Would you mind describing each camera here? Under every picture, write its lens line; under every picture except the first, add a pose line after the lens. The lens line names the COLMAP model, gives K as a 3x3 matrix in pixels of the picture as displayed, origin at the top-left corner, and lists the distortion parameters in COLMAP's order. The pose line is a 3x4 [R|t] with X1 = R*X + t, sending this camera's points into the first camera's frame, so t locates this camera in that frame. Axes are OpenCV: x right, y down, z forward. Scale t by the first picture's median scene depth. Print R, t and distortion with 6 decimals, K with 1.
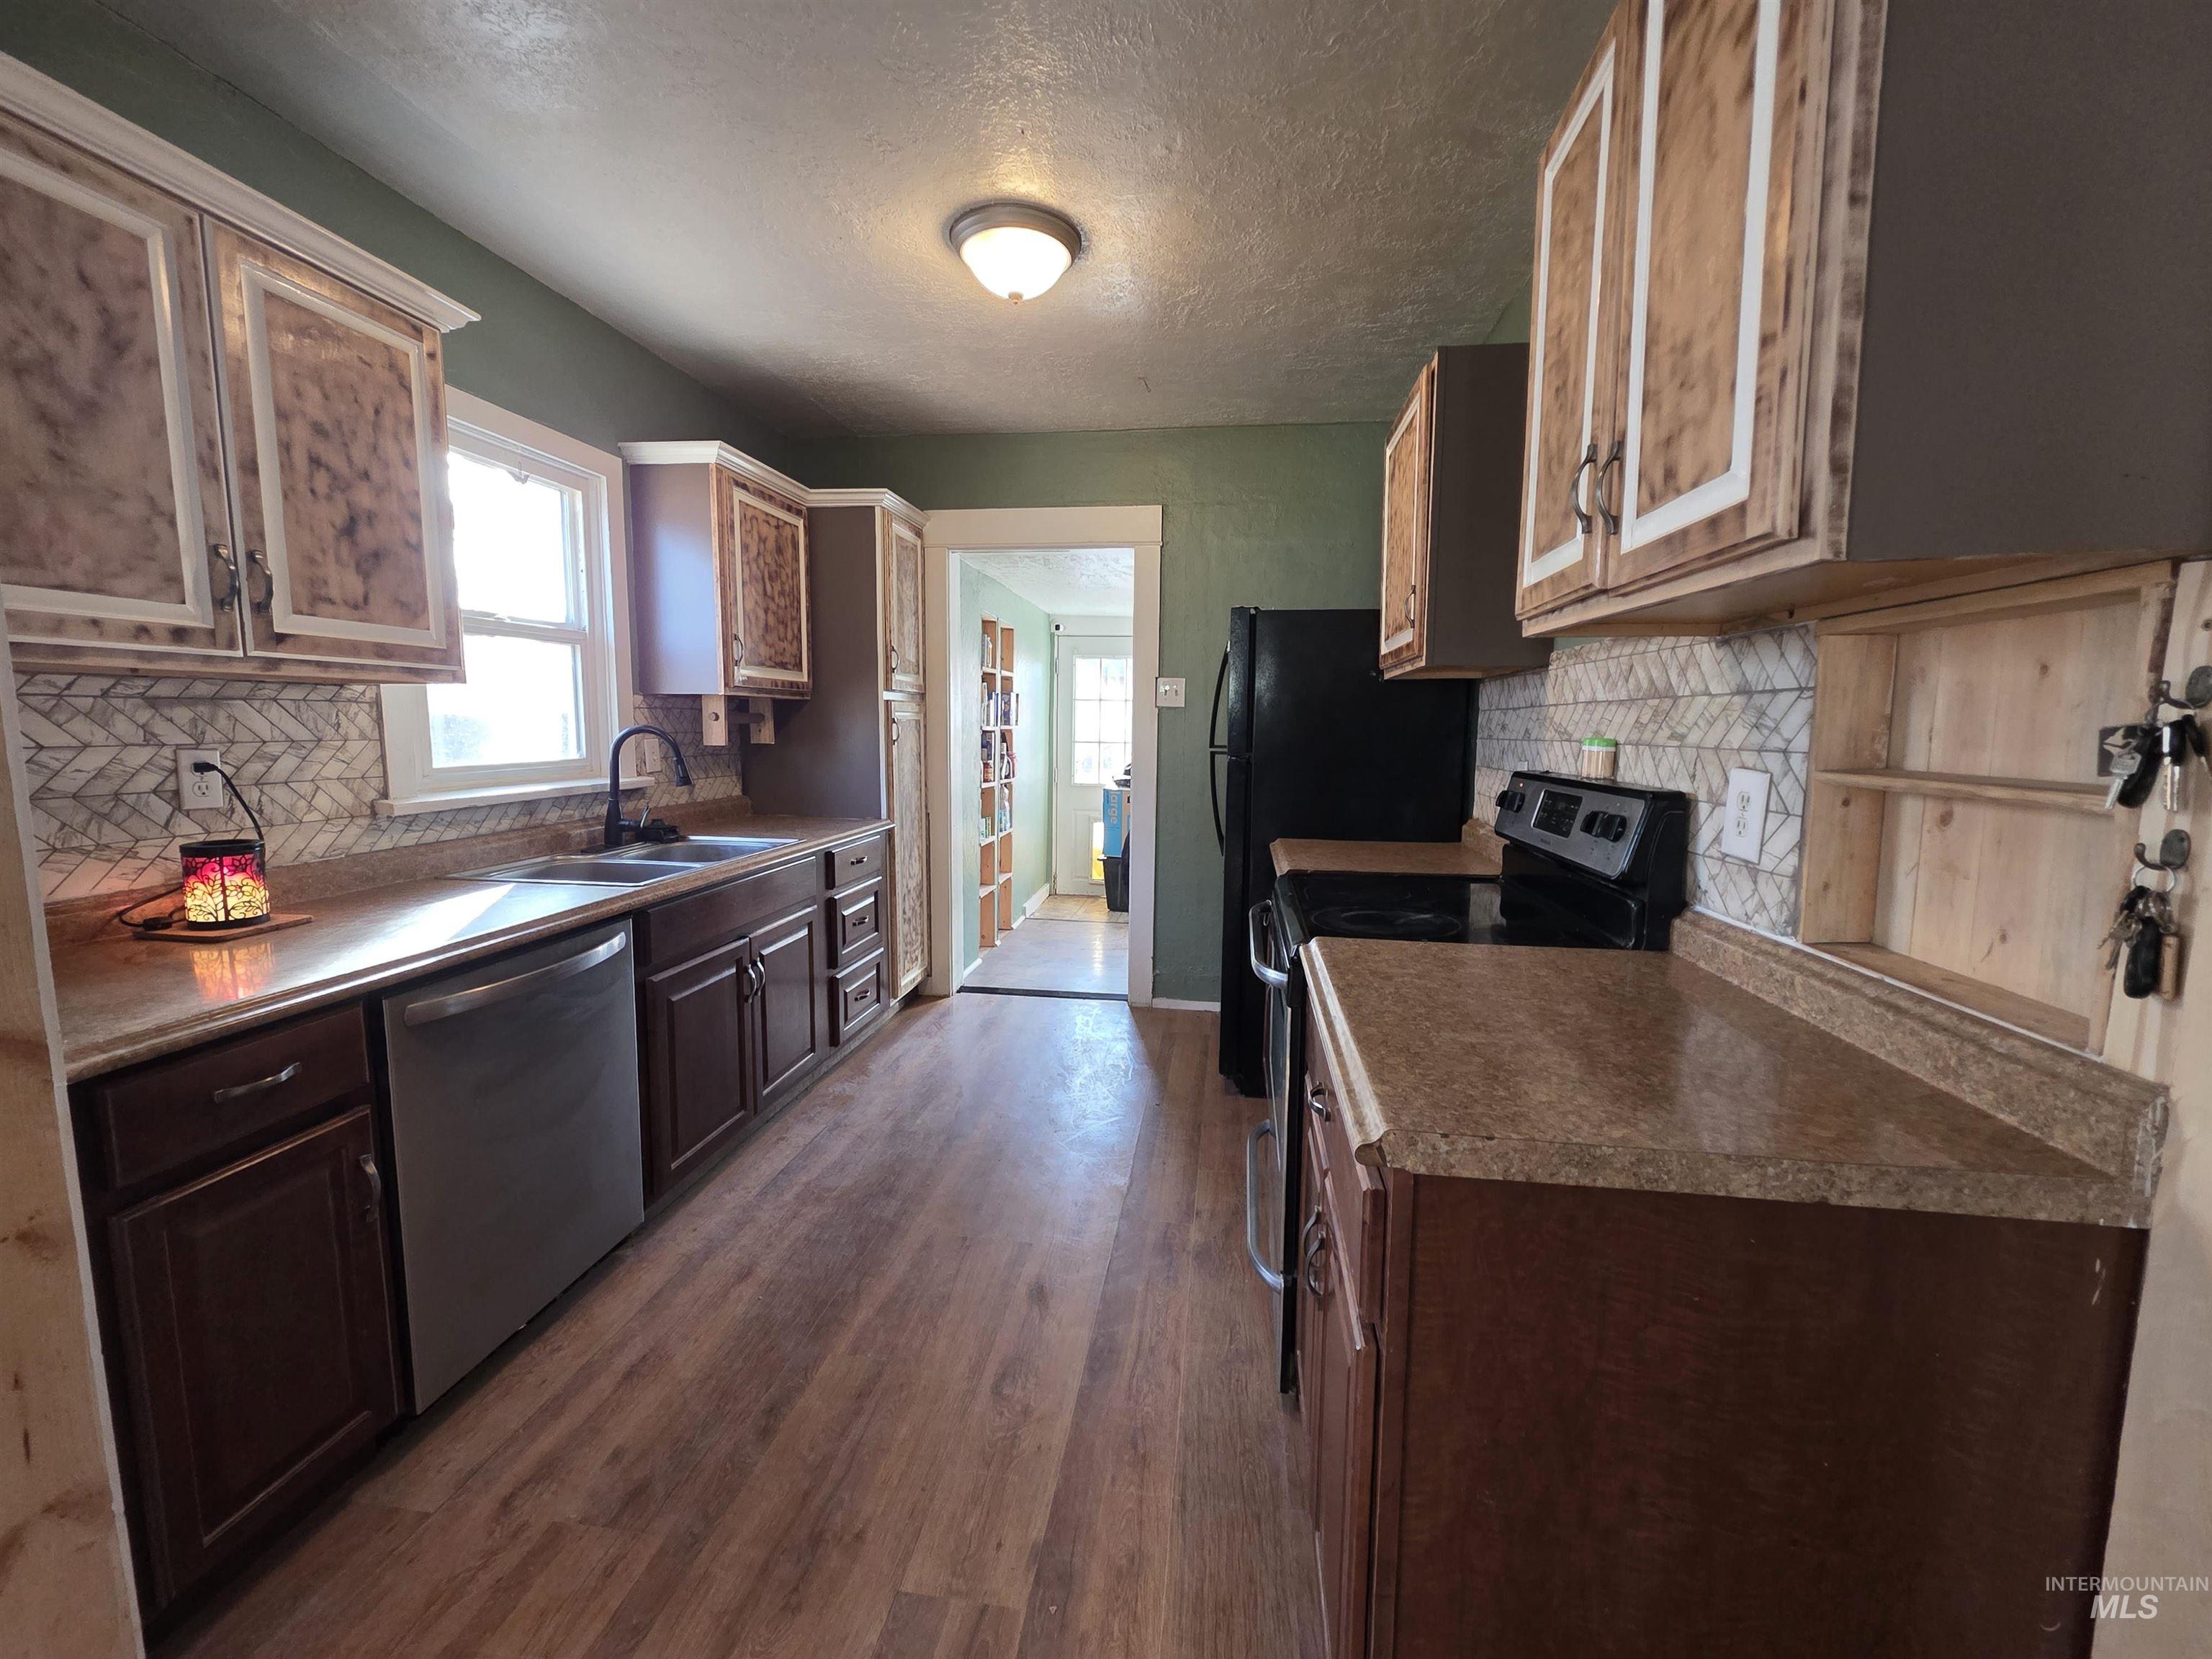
lens RADIAL K [[881.4, 0, 1118.5], [0, 881.4, 821.9], [0, 0, 1]] dist [0.000399, 0.000190]
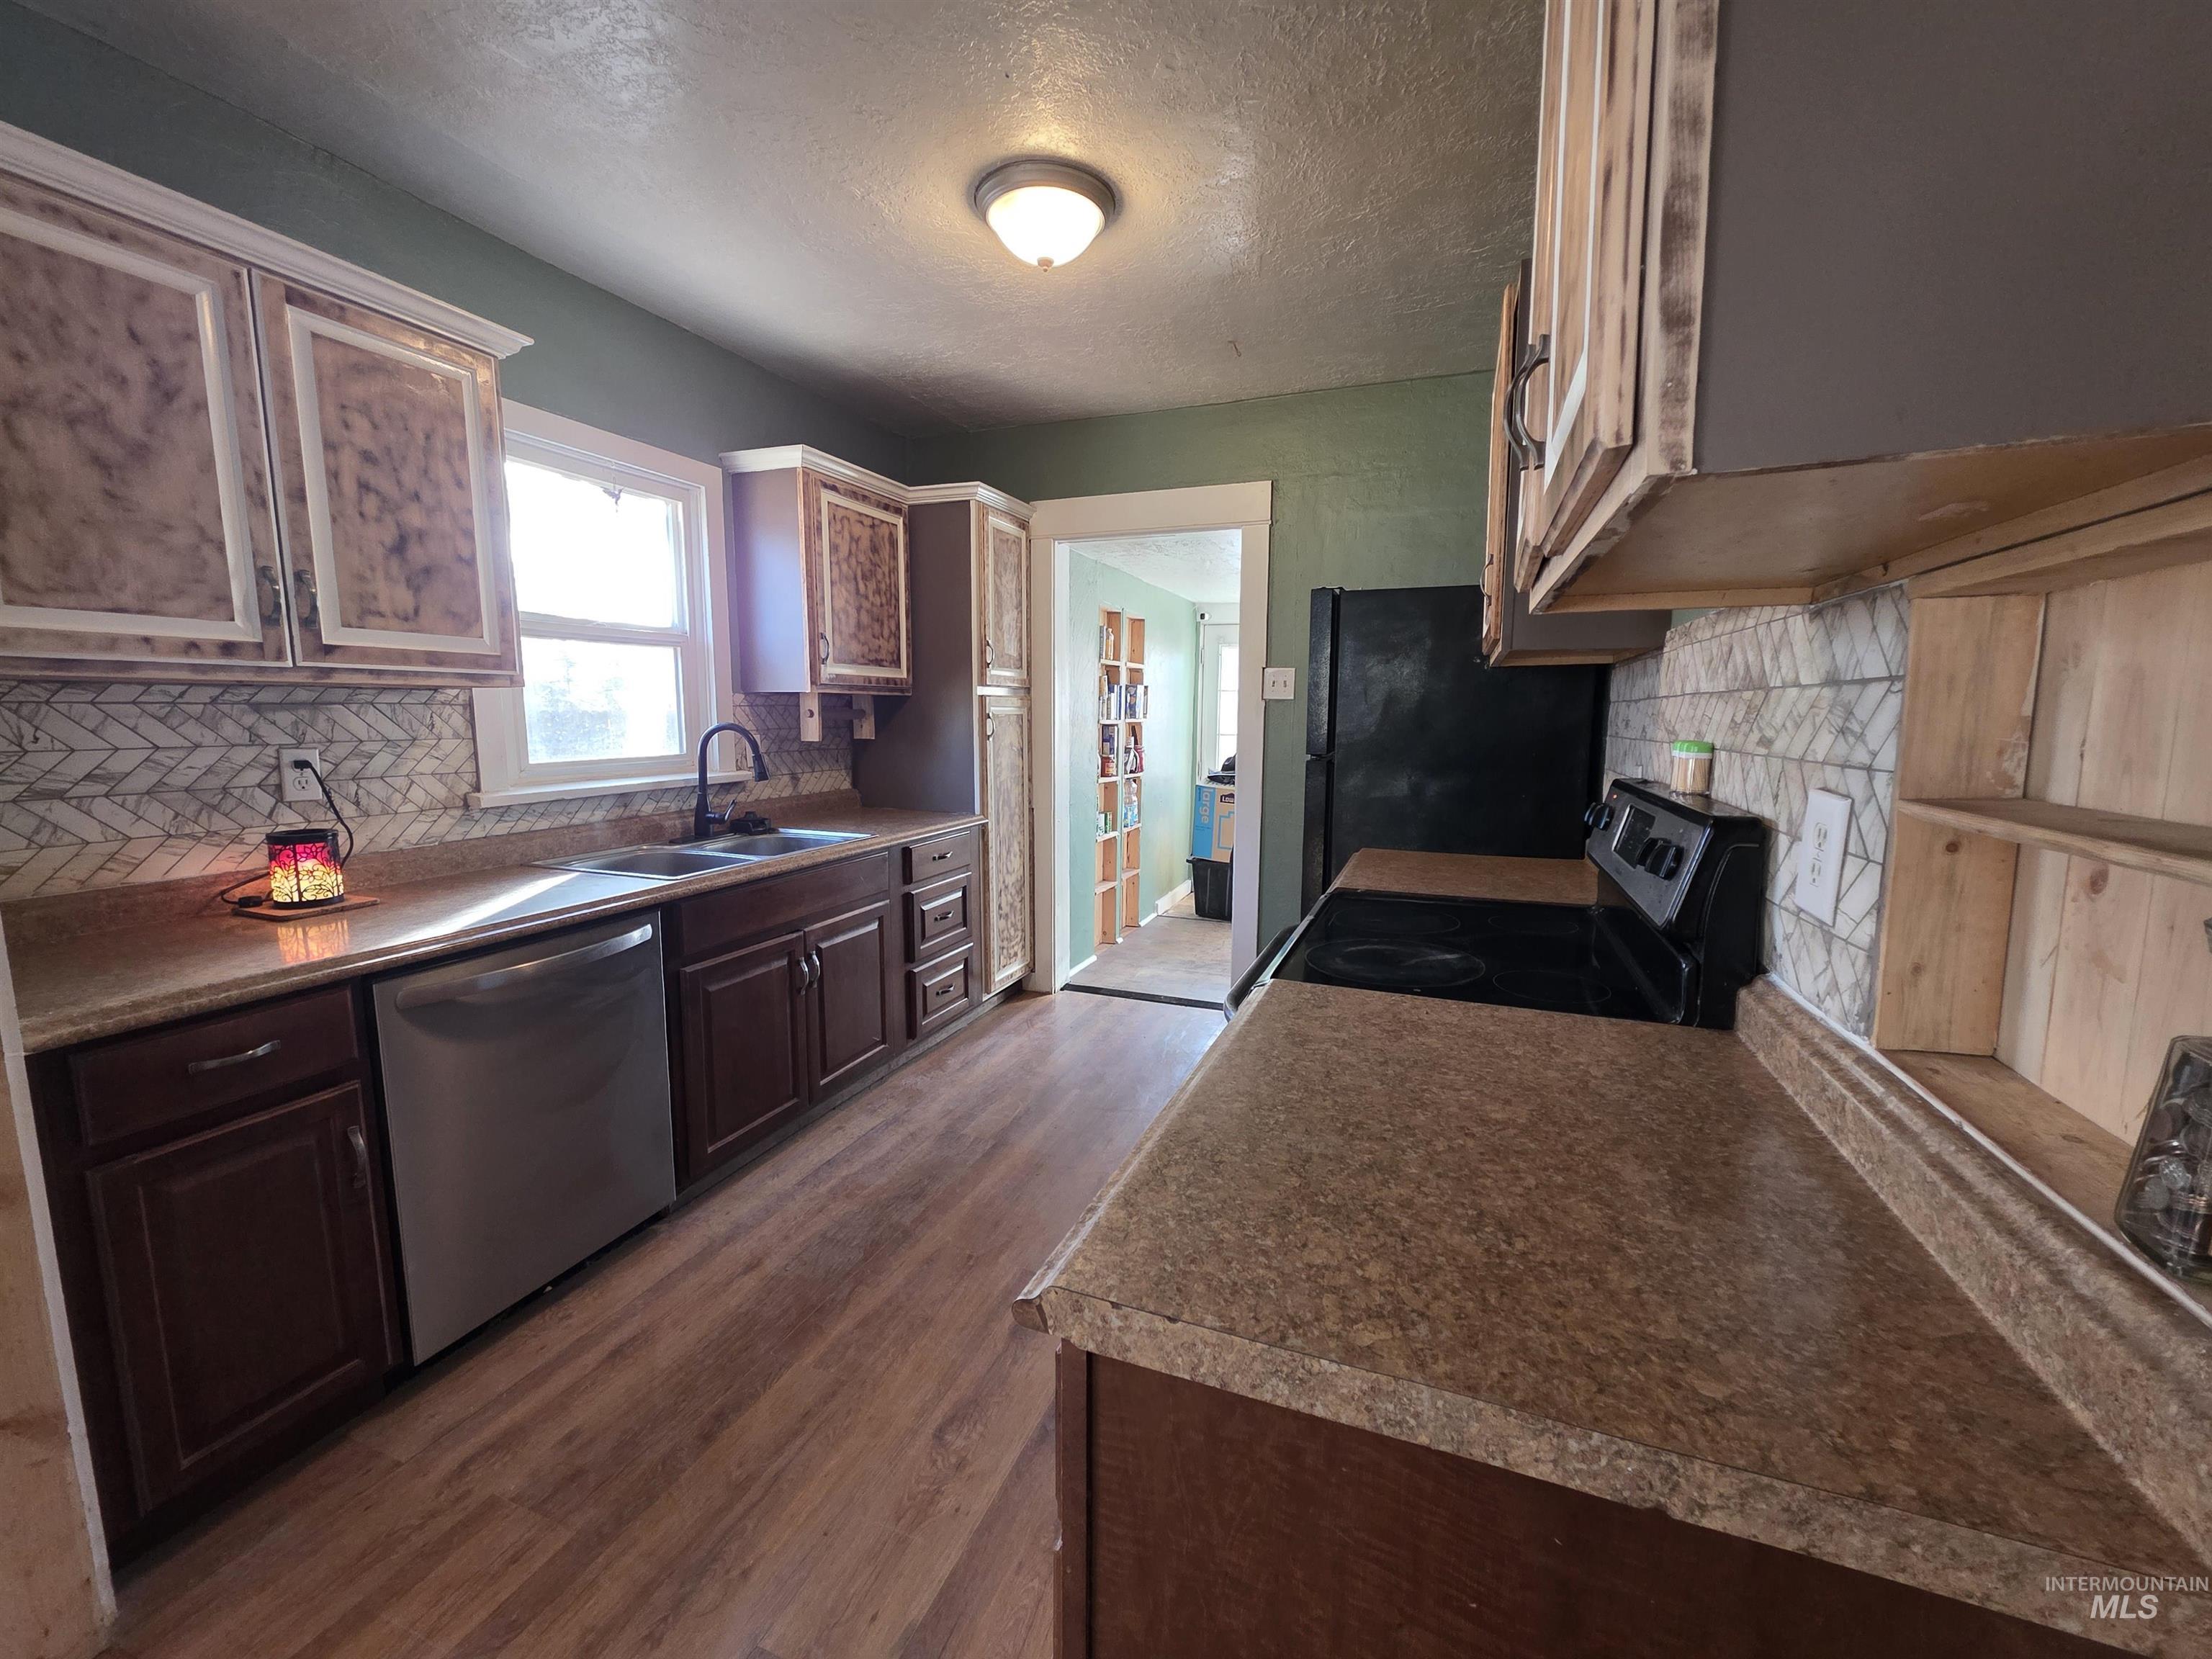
lens RADIAL K [[881.4, 0, 1115.9], [0, 881.4, 824.5], [0, 0, 1]] dist [0.000399, 0.000190]
pose [[0.972880, 0.024101, -0.230053, 0.275075], [-0.020689, 0.999637, 0.017229, -0.029014], [0.230384, -0.012002, 0.973026, 0.152472]]
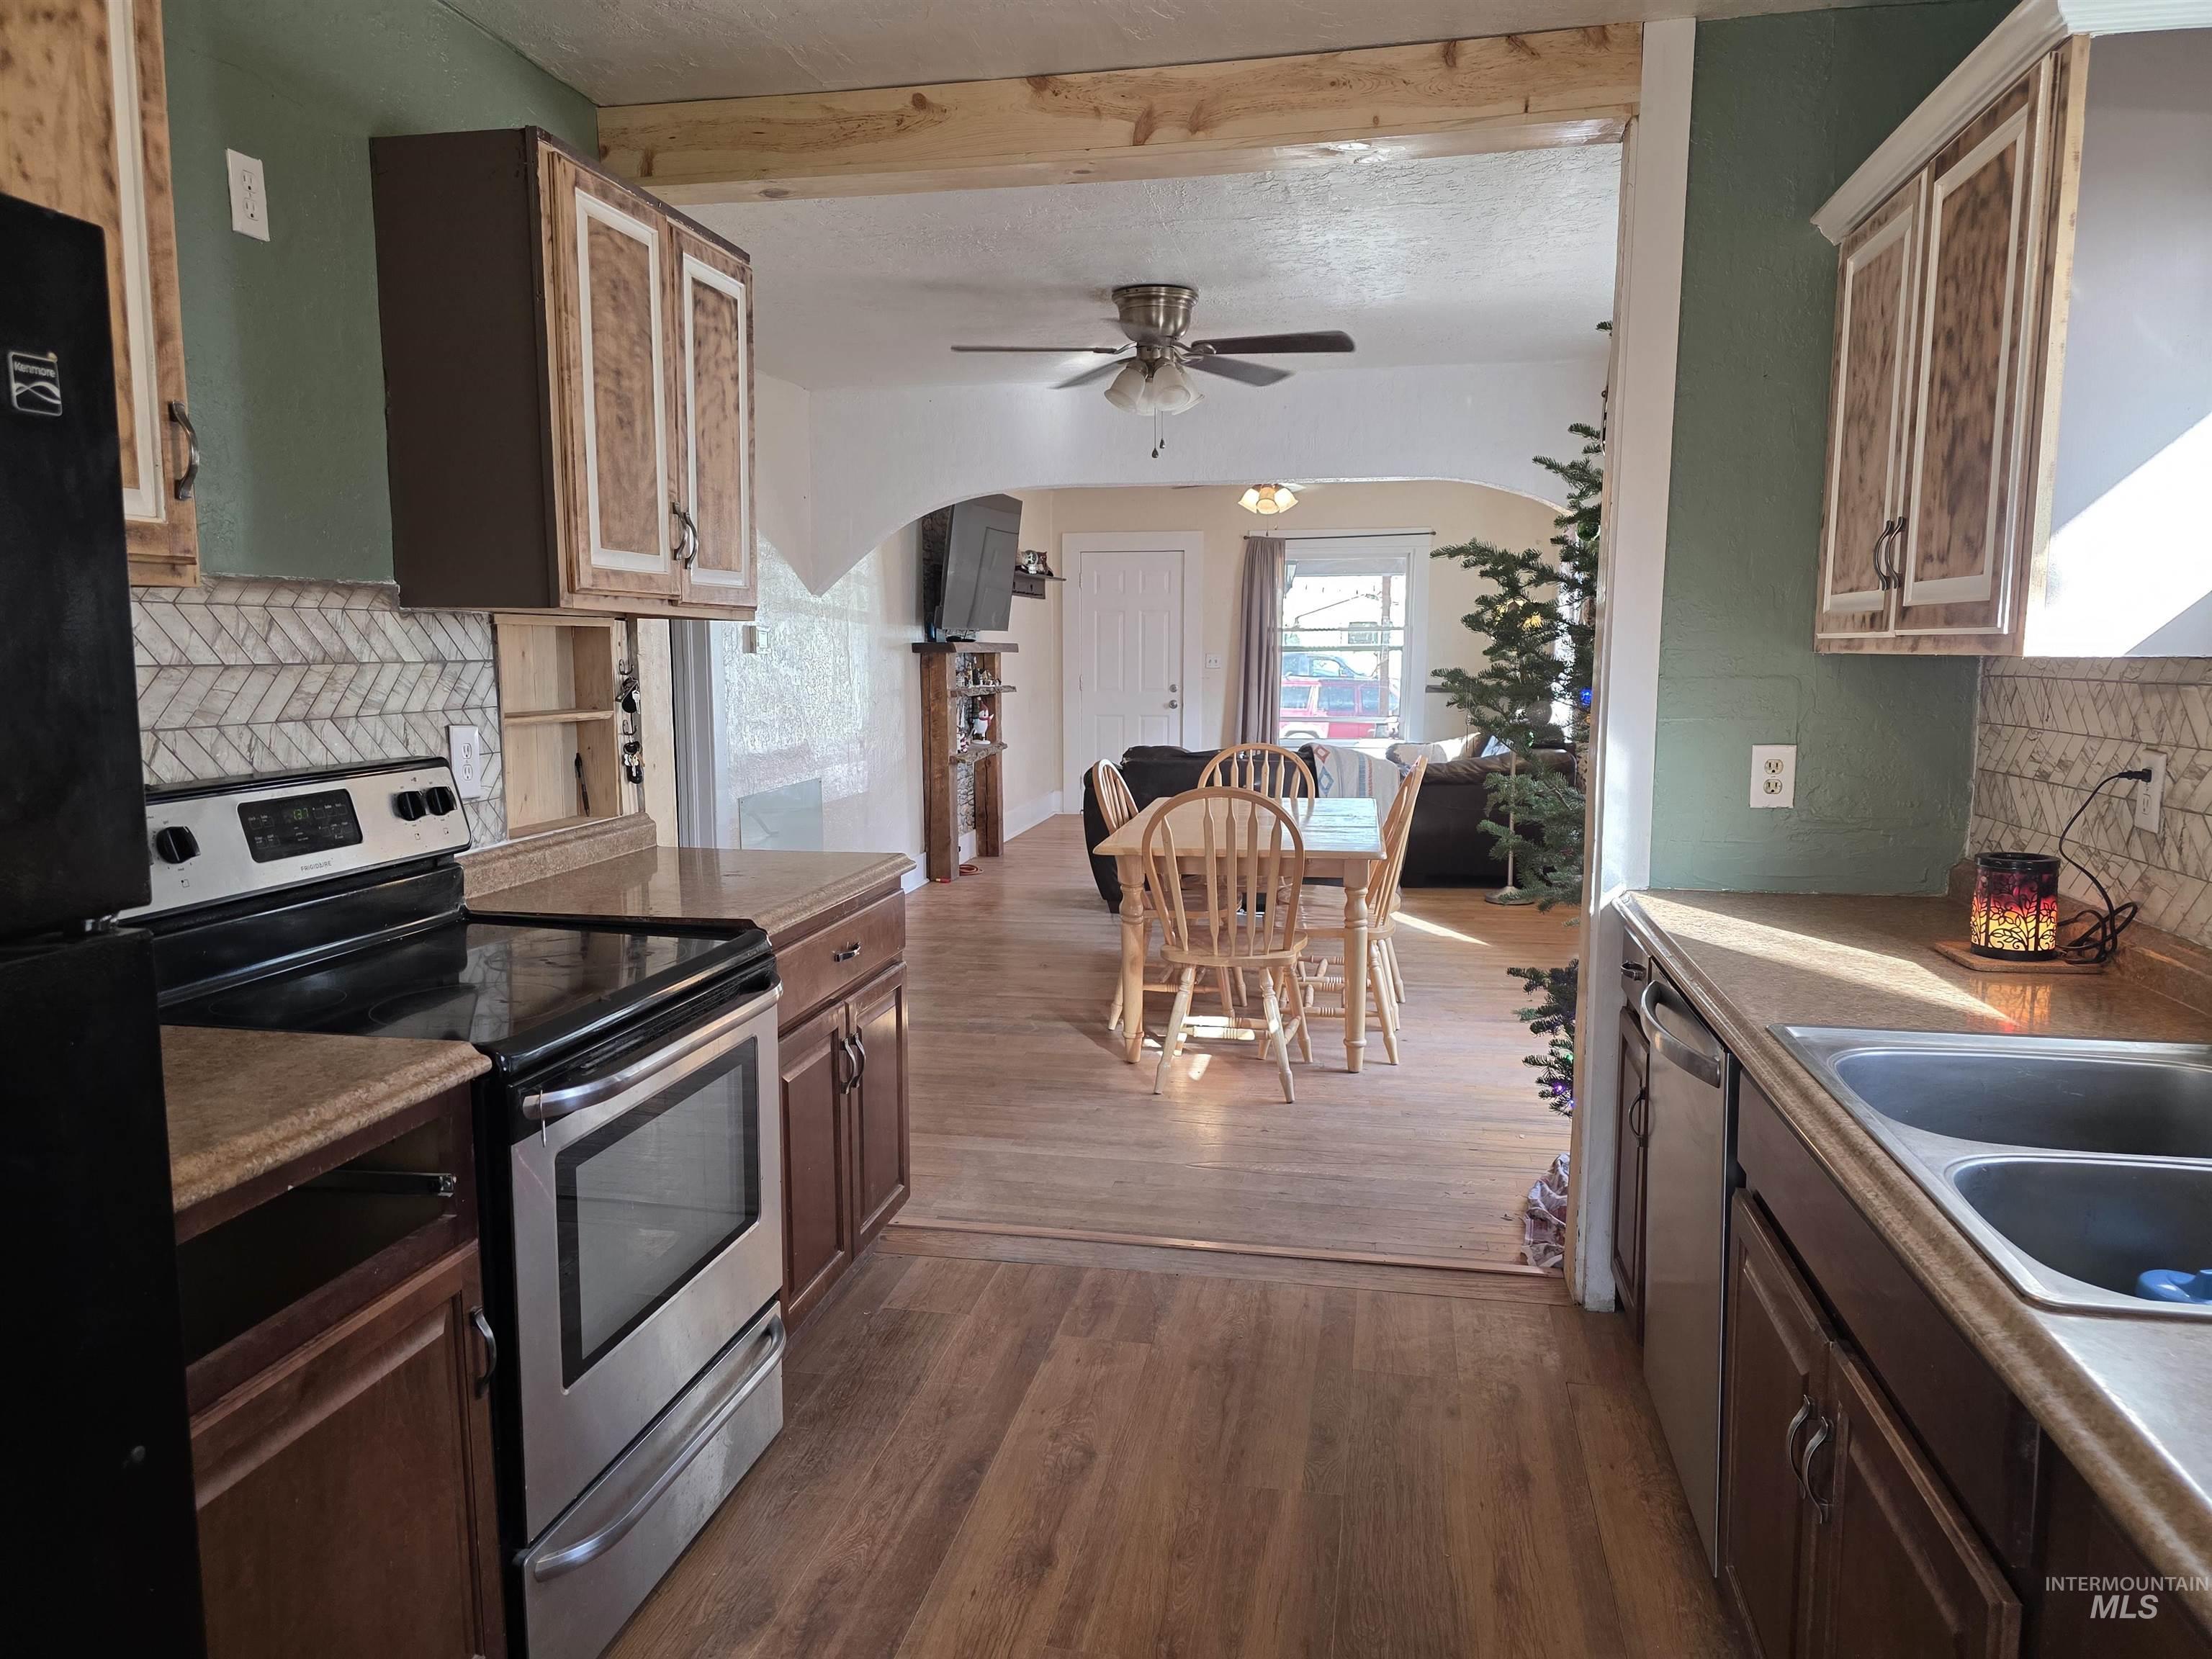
lens RADIAL K [[1480.2, 0, 1103.3], [0, 1480.2, 840.4], [0, 0, 1]] dist [0.058623, -0.055590]
pose [[-0.997781, -0.018563, 0.063934, -0.261449], [-0.002583, 0.970413, 0.241439, -0.348418], [-0.066524, 0.240738, -0.968308, 2.557680]]
